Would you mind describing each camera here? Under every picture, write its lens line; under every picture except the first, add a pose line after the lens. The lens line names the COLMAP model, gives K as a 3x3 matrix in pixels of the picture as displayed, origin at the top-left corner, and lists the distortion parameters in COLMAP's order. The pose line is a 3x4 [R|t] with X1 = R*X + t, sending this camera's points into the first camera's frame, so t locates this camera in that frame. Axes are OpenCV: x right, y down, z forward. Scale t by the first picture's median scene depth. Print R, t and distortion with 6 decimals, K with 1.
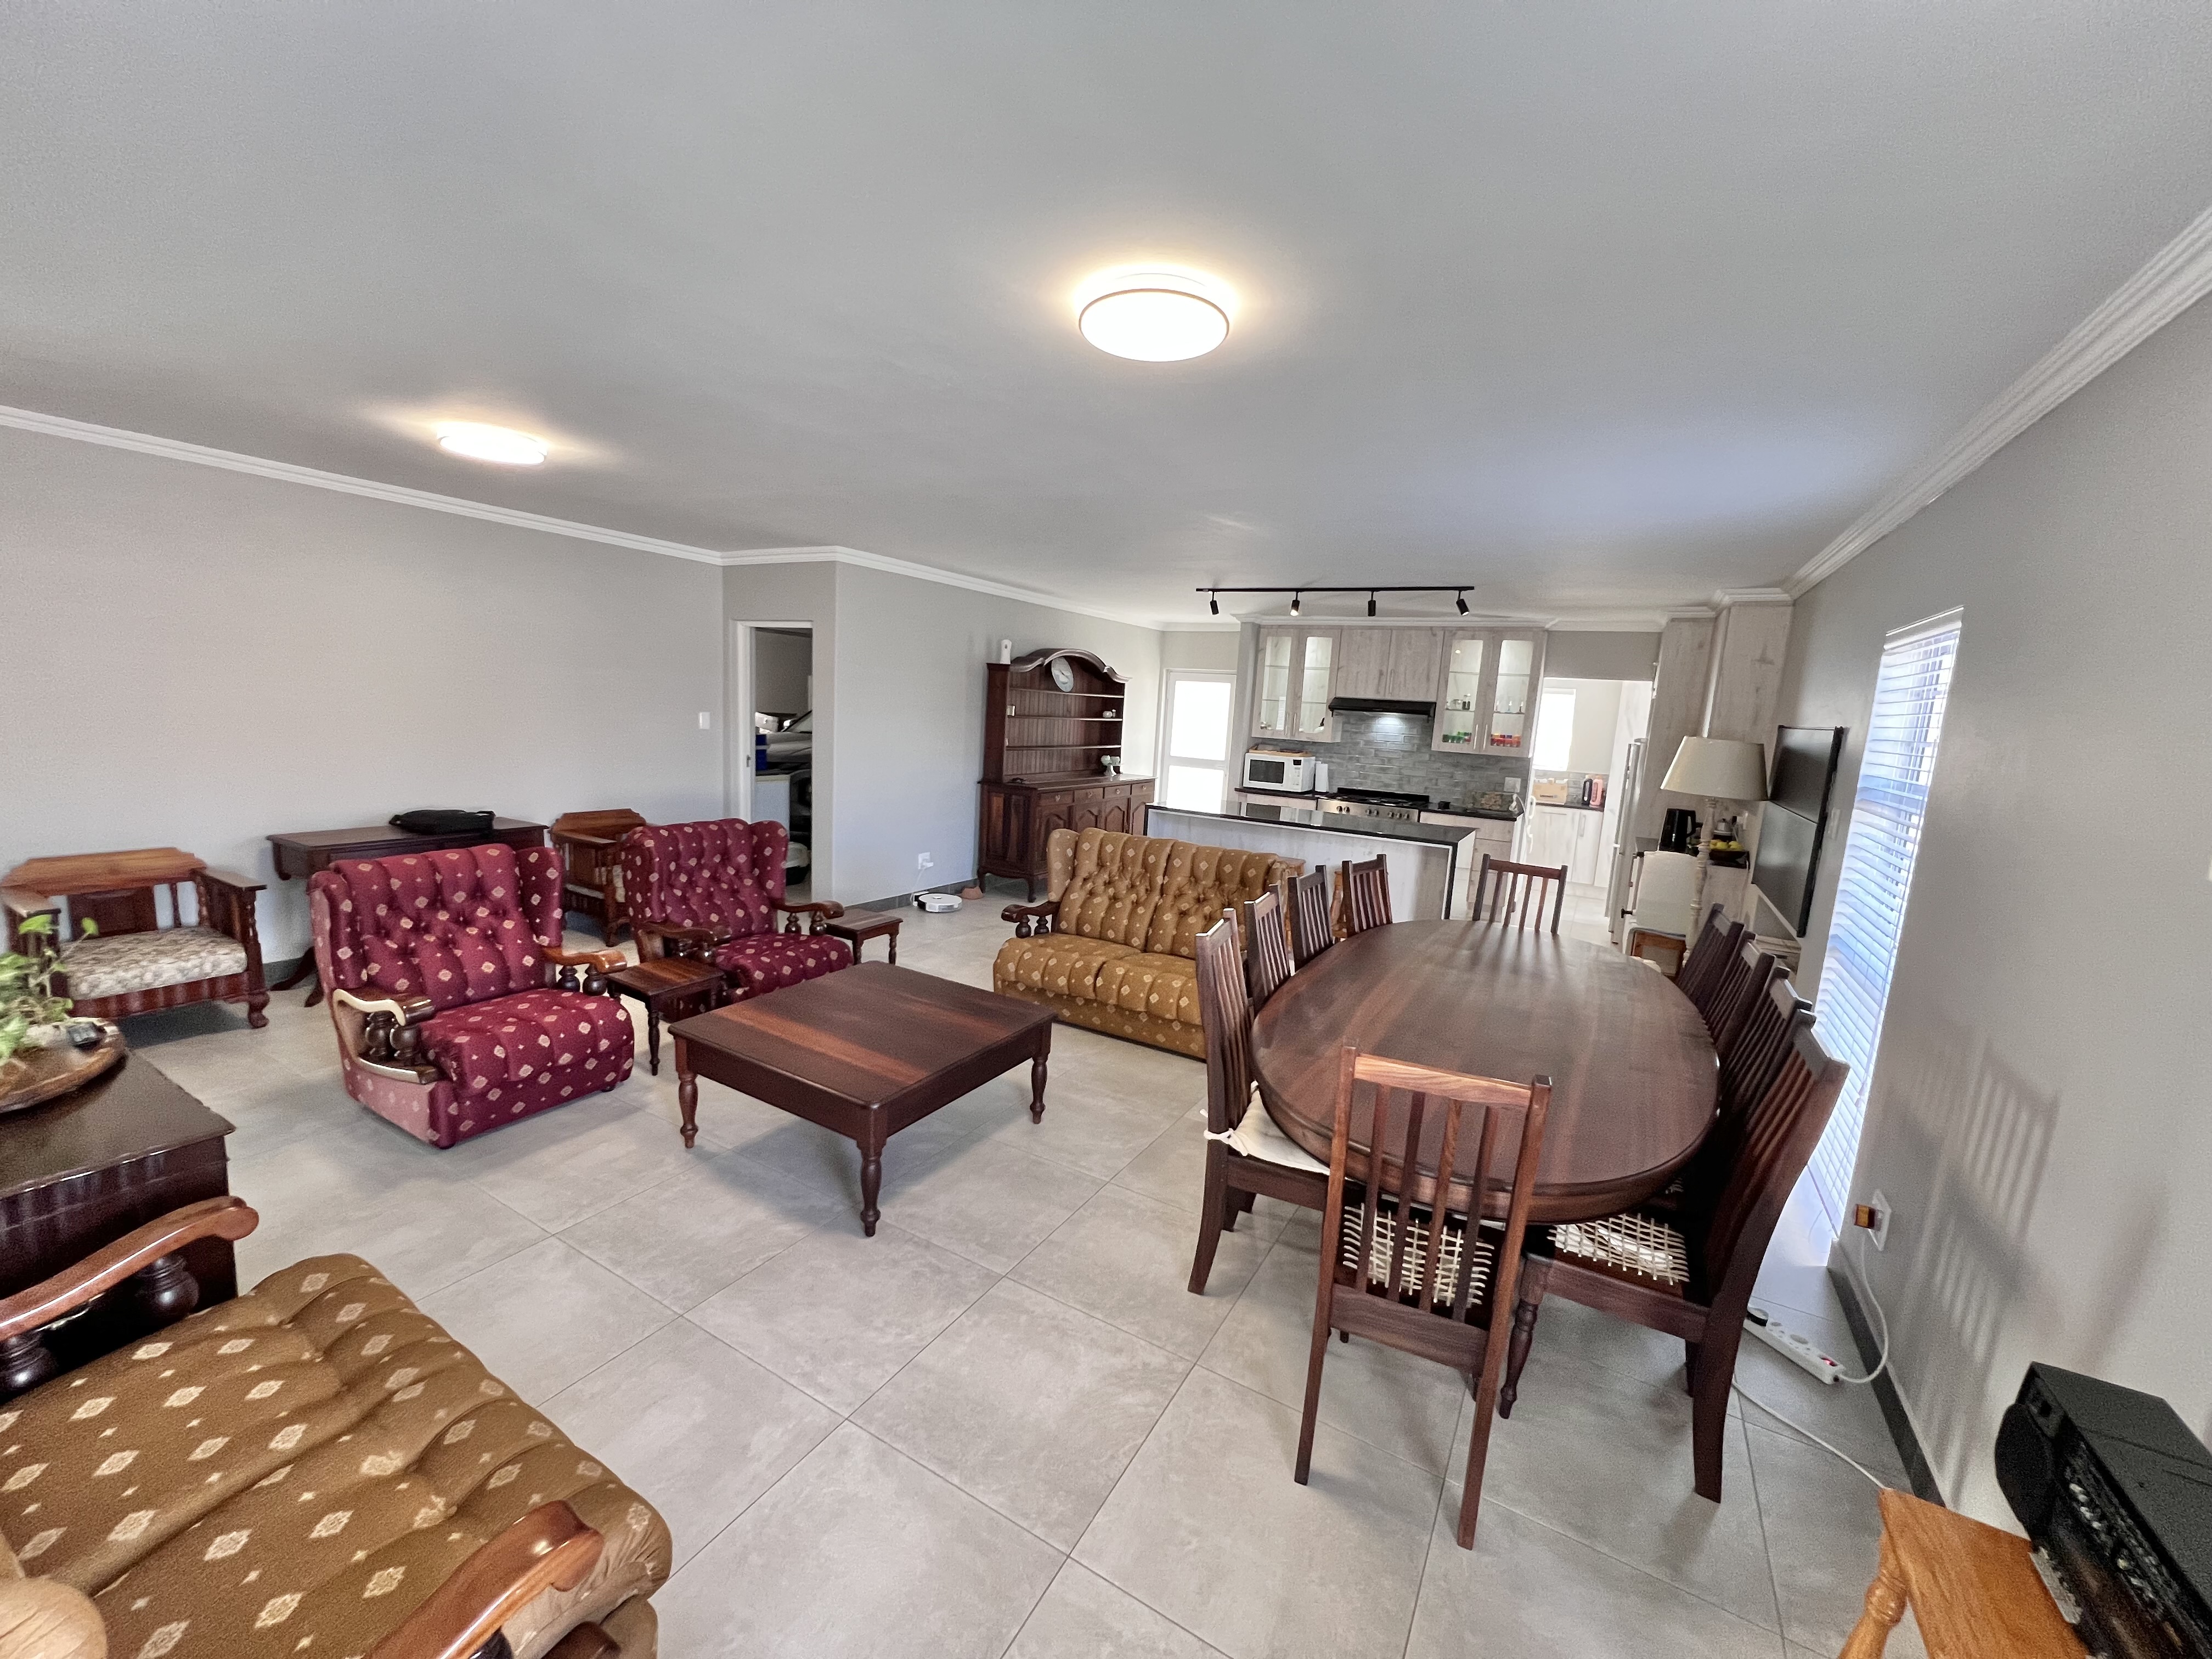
lens RADIAL K [[882.1, 0, 1099.0], [0, 882.1, 834.4], [0, 0, 1]] dist [-0.000092, 0.000351]
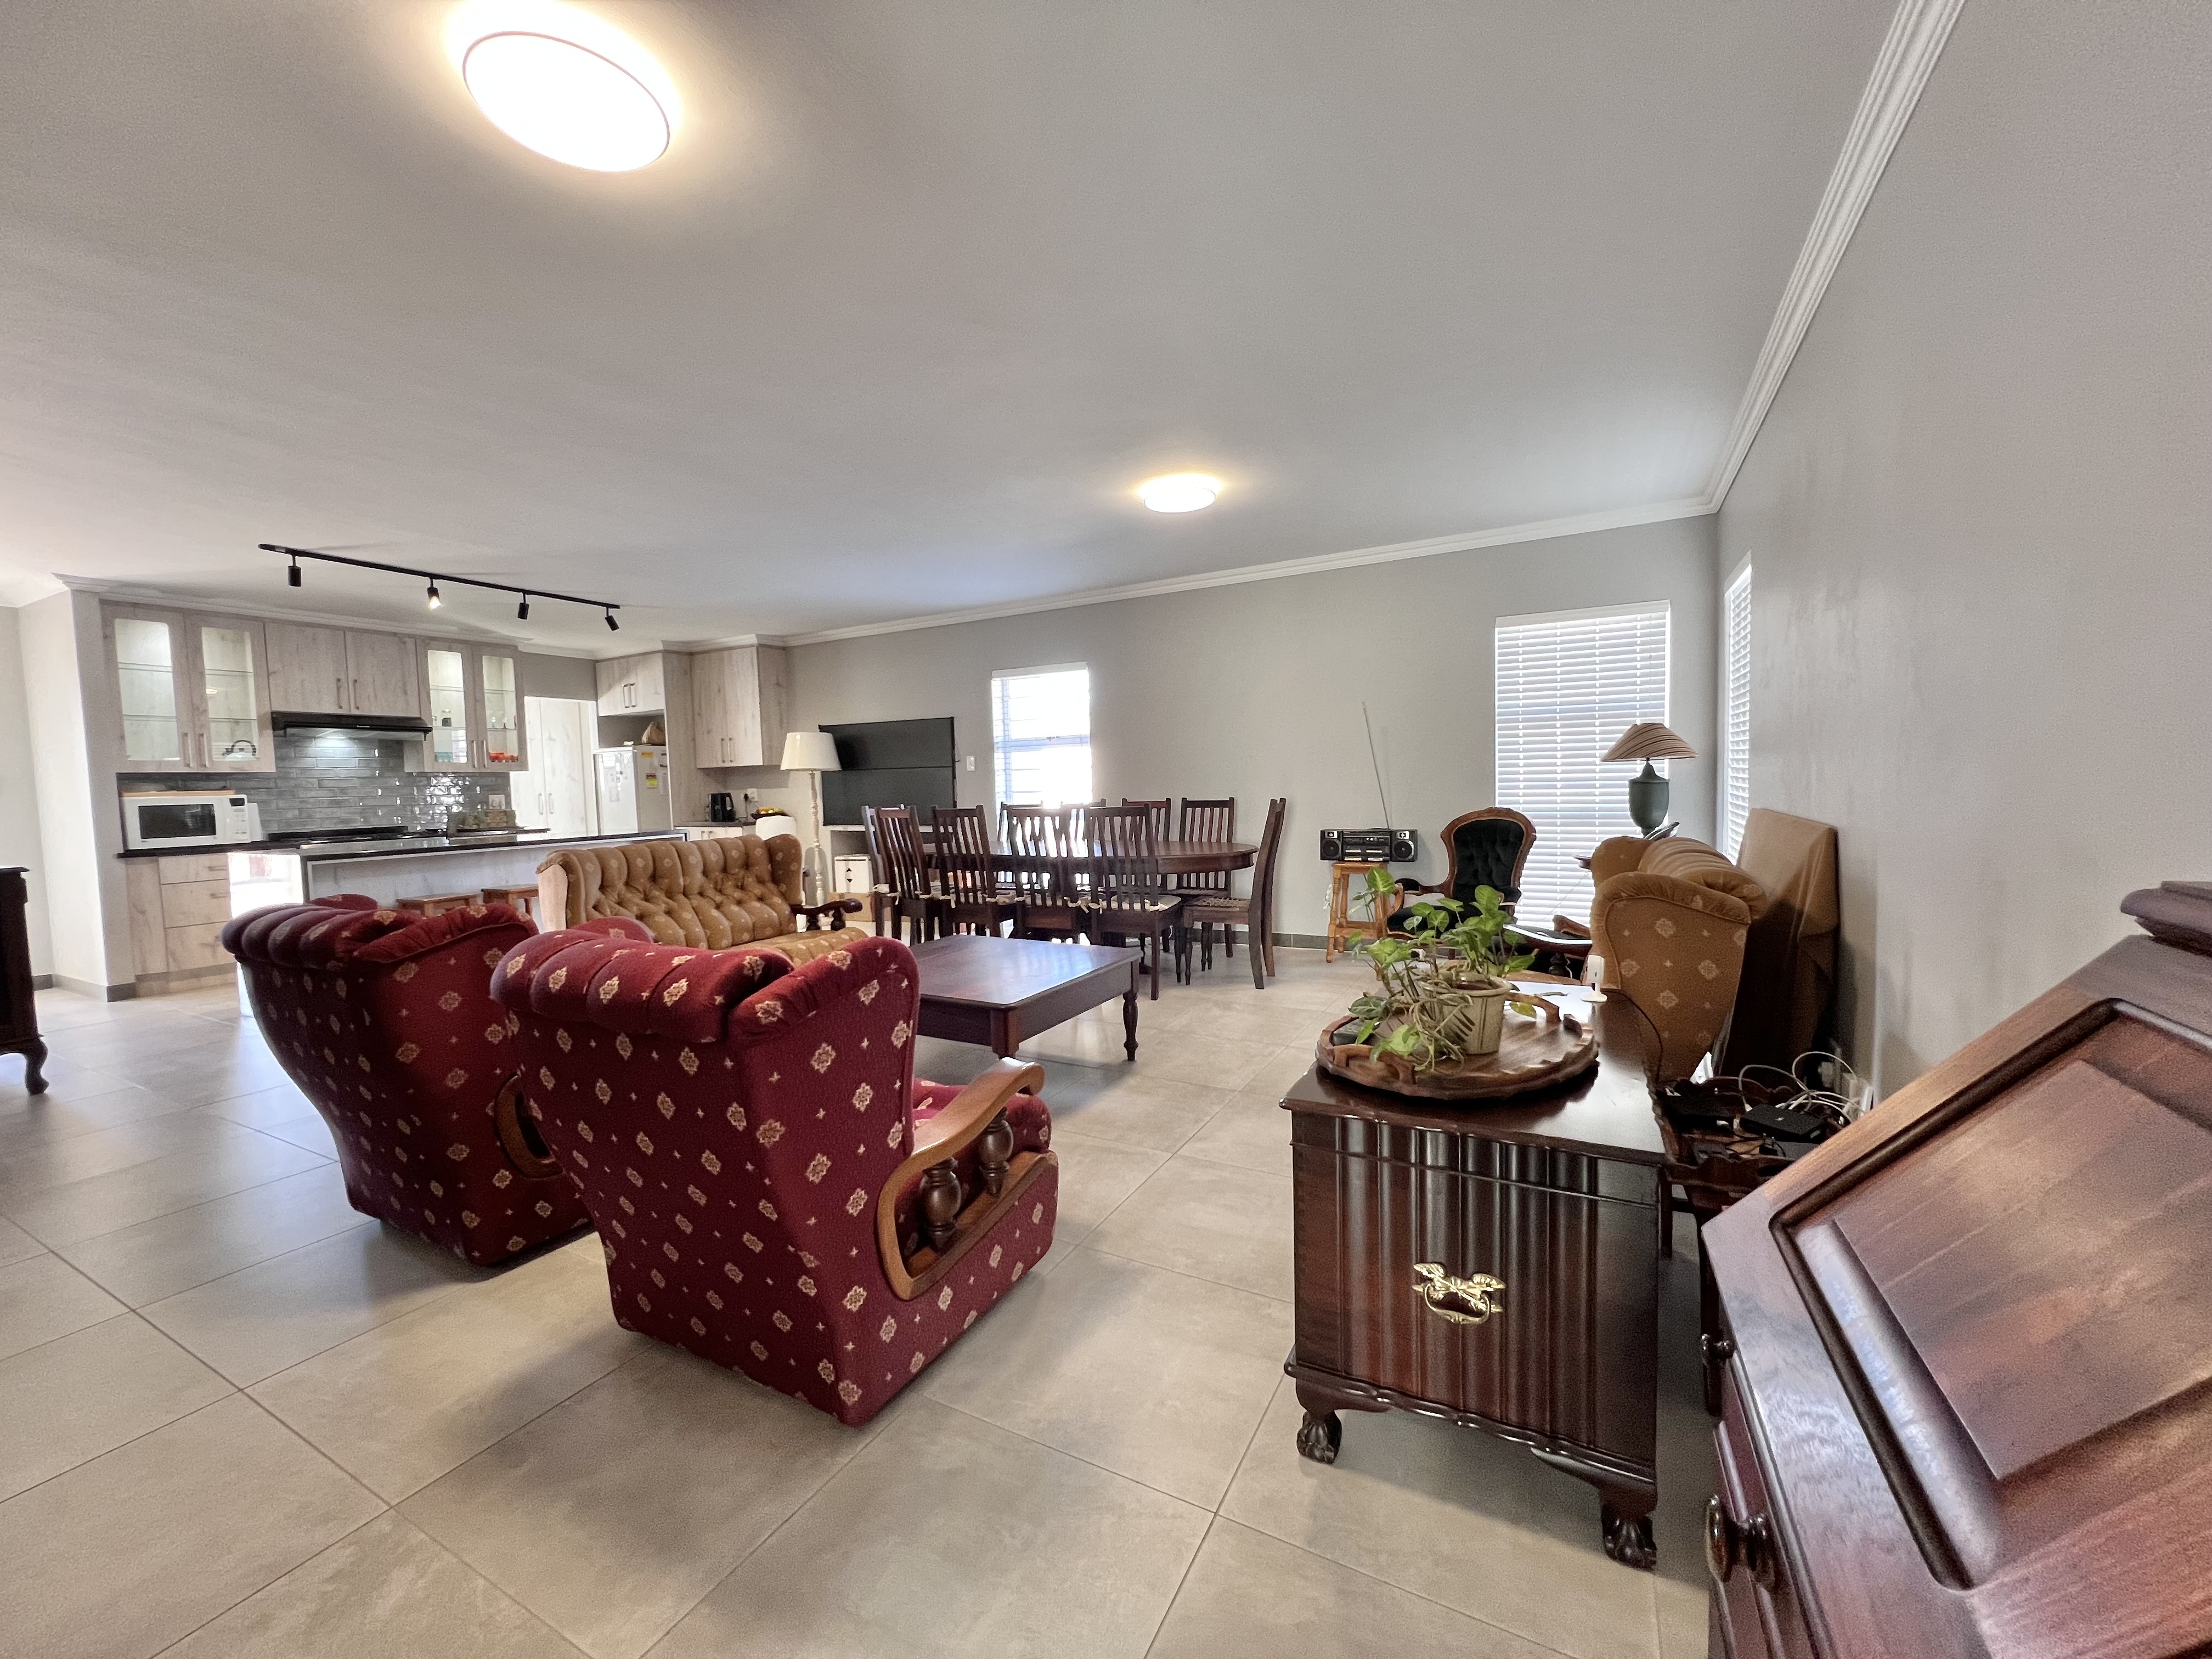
lens RADIAL K [[880.8, 0, 1109.5], [0, 880.8, 835.9], [0, 0, 1]] dist [0.002502, 0.000253]
pose [[-0.038355, -0.118772, 0.992180, -0.518700], [0.176259, 0.976539, 0.123713, -0.019279], [-0.983596, 0.179625, -0.016520, 0.329040]]
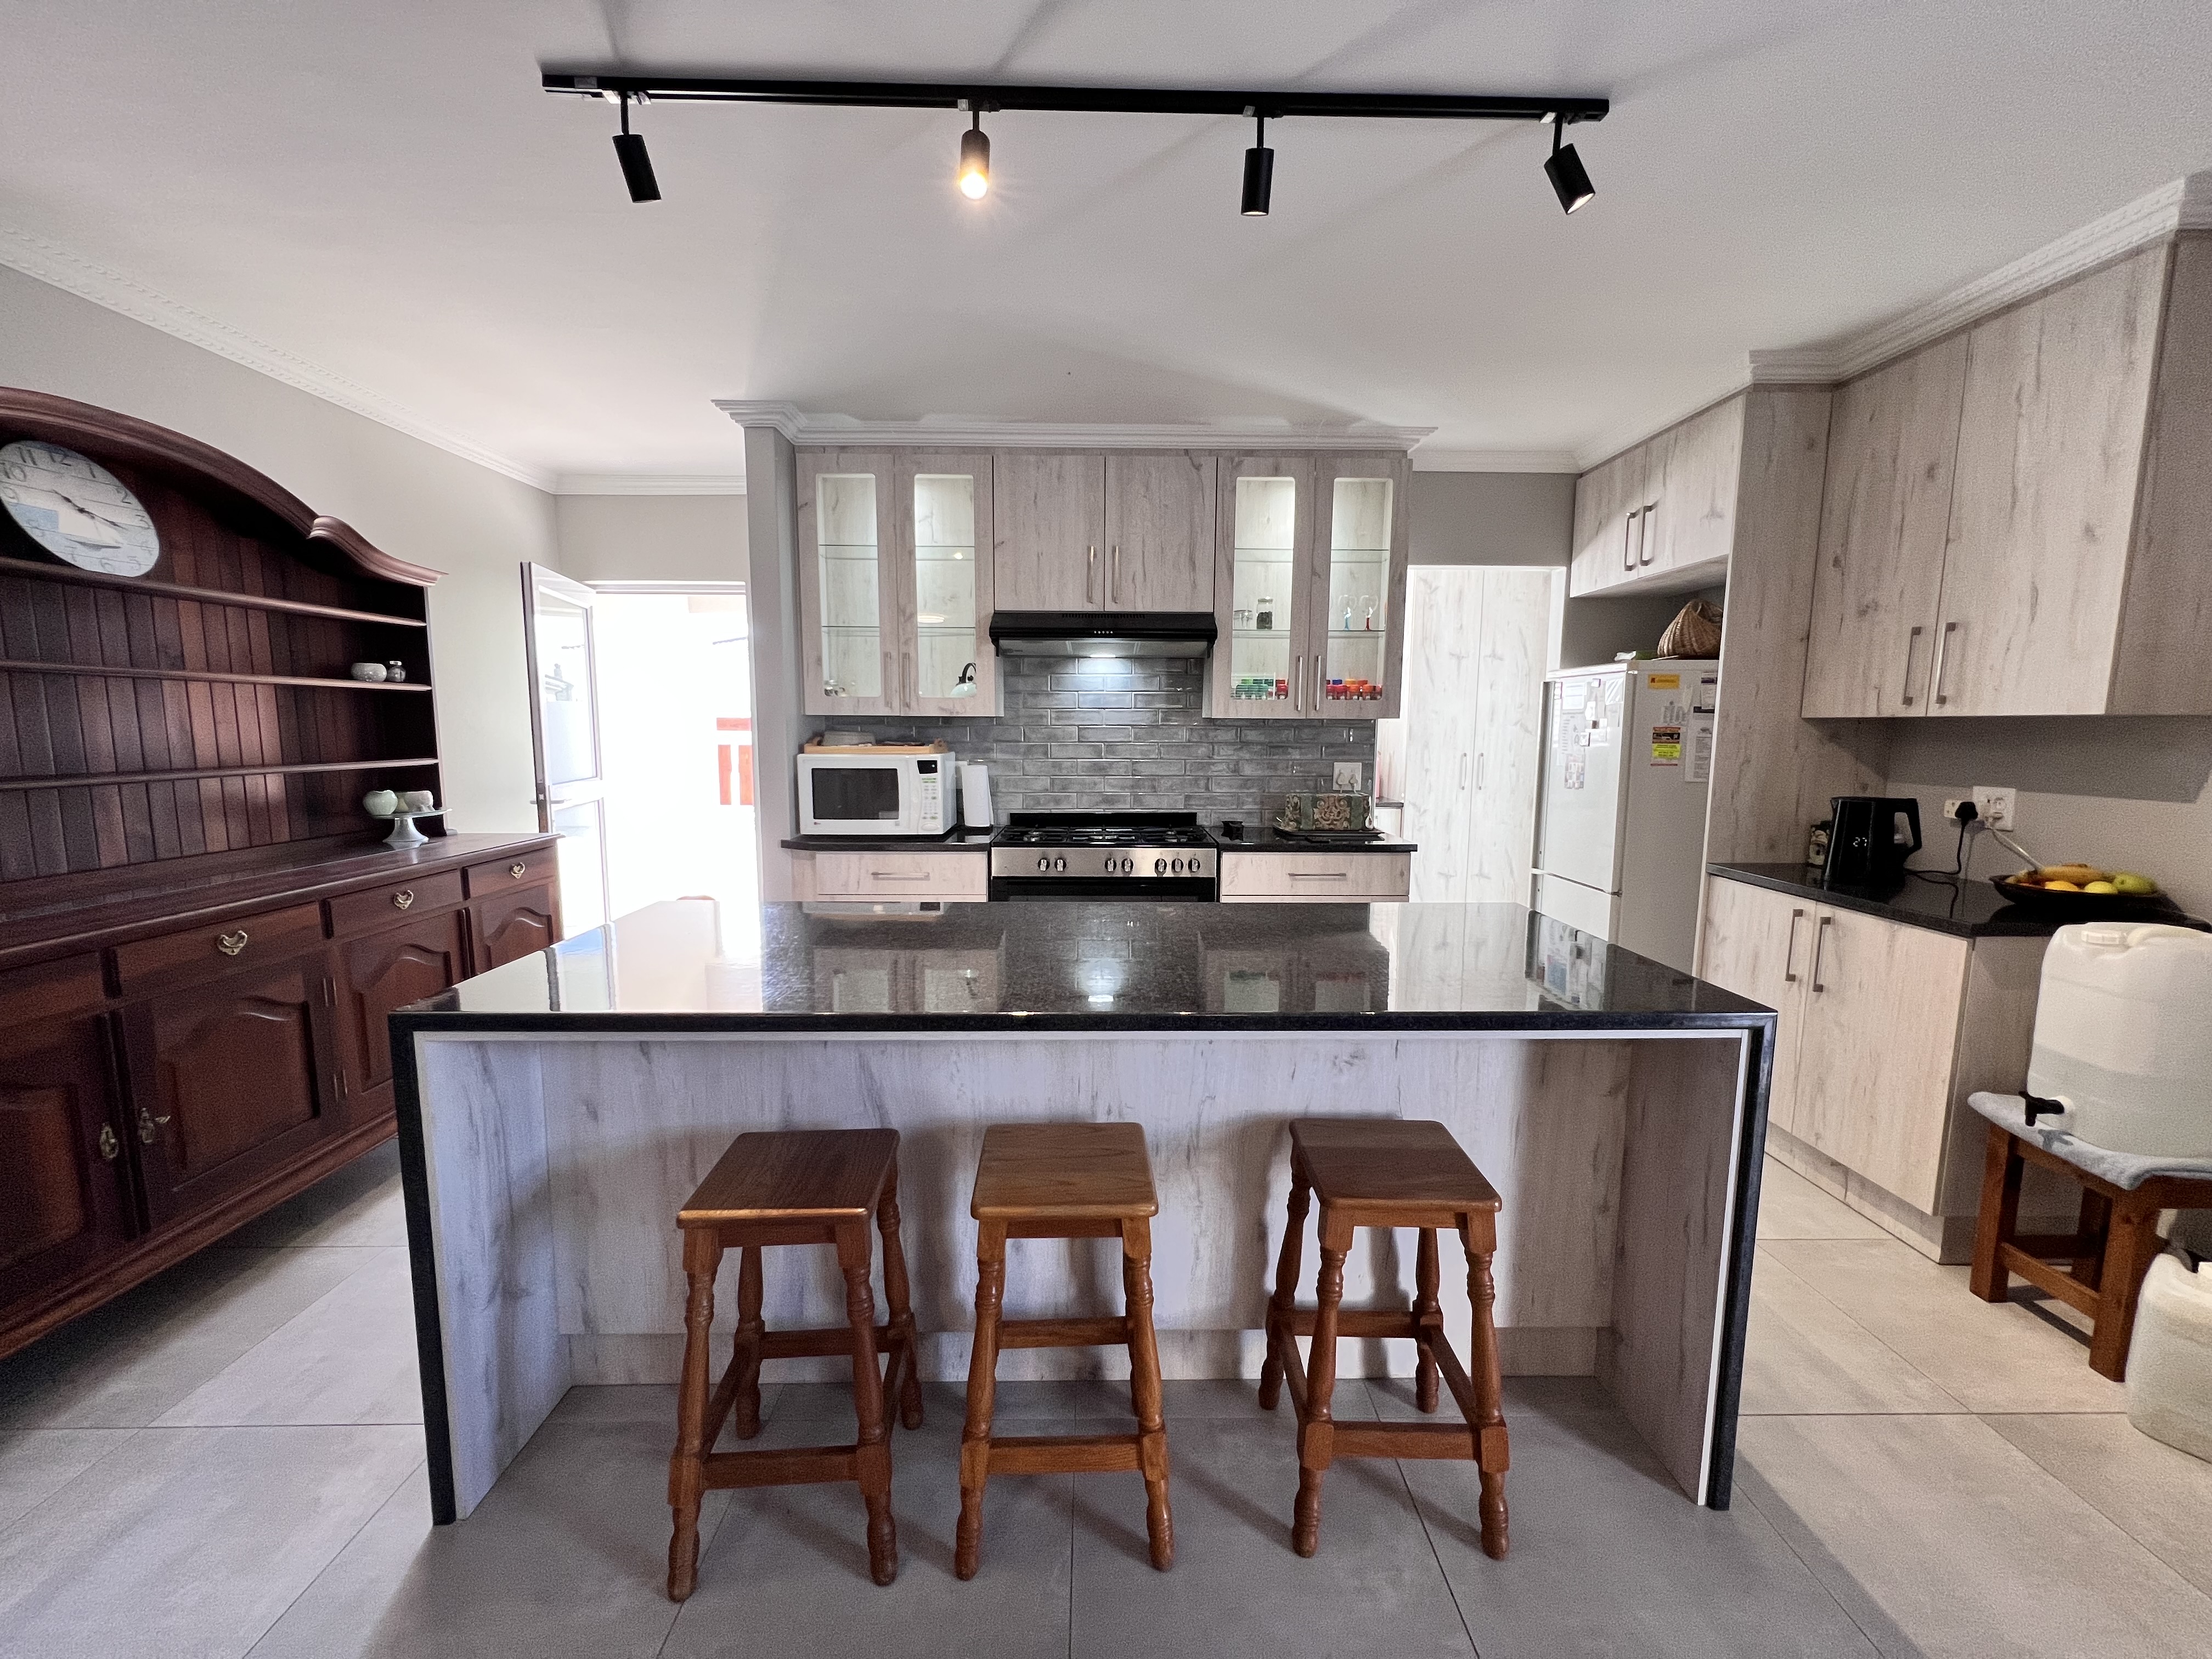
lens RADIAL K [[882.1, 0, 1099.0], [0, 882.1, 834.4], [0, 0, 1]] dist [-0.000092, 0.000351]
pose [[0.856902, -0.115440, 0.502387, 0.078806], [0.120714, 0.992440, 0.022147, -0.049132], [-0.501146, 0.041667, 0.864359, 0.598696]]
